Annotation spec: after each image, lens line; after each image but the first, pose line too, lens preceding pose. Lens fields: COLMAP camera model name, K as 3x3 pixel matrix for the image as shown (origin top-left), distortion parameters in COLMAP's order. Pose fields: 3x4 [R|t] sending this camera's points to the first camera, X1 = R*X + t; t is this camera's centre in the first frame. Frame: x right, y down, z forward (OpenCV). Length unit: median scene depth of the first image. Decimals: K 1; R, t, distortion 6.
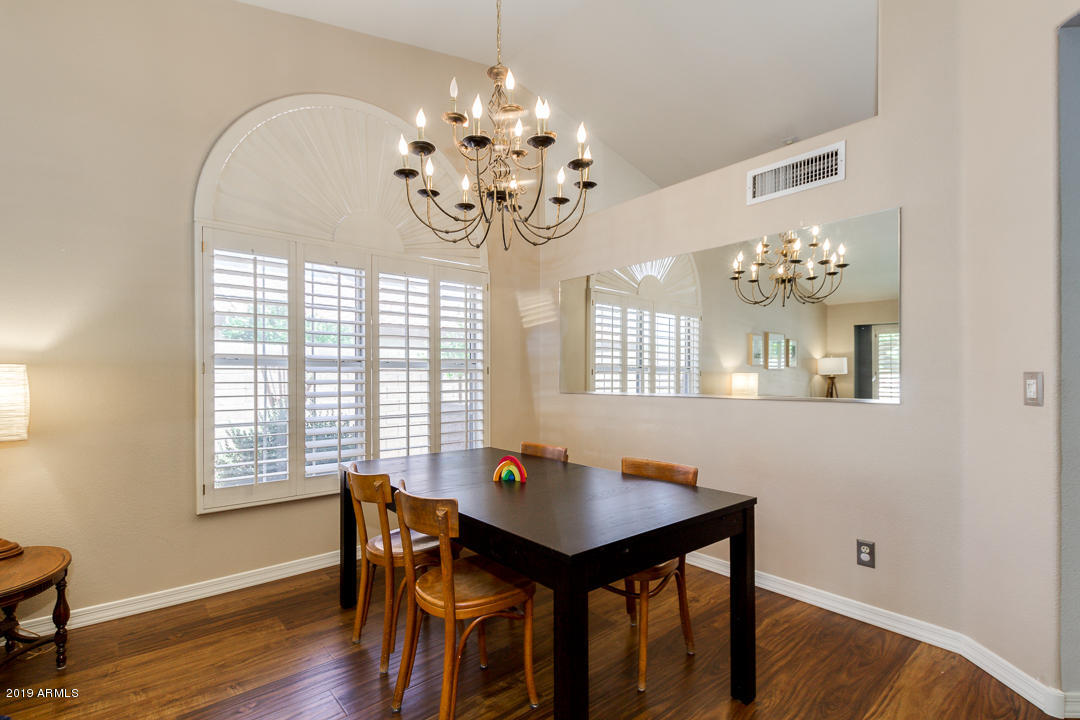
lens RADIAL K [[502.0, 0, 534.5], [0, 502.0, 377.9], [0, 0, 1]] dist [0.019273, -0.007664]
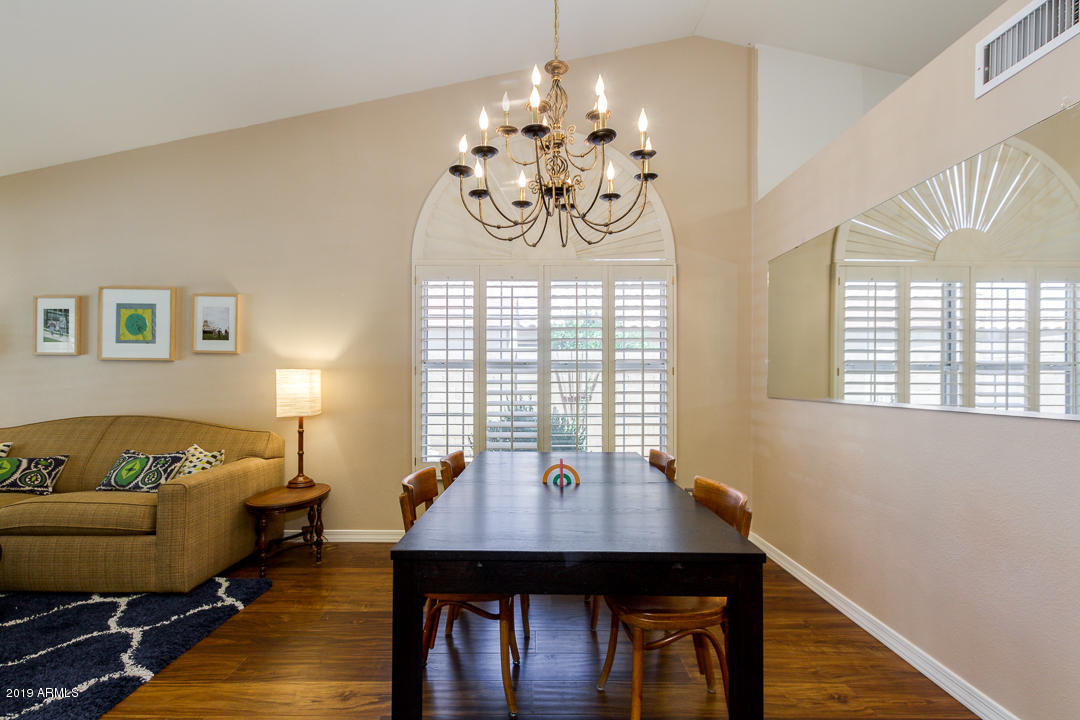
lens RADIAL K [[502.0, 0, 534.5], [0, 502.0, 377.9], [0, 0, 1]] dist [0.019273, -0.007664]
pose [[0.755846, 0.000214, -0.654749, 0.428935], [-0.003591, 0.999986, -0.003817, 0.003049], [0.654739, 0.005236, 0.755837, 0.186572]]
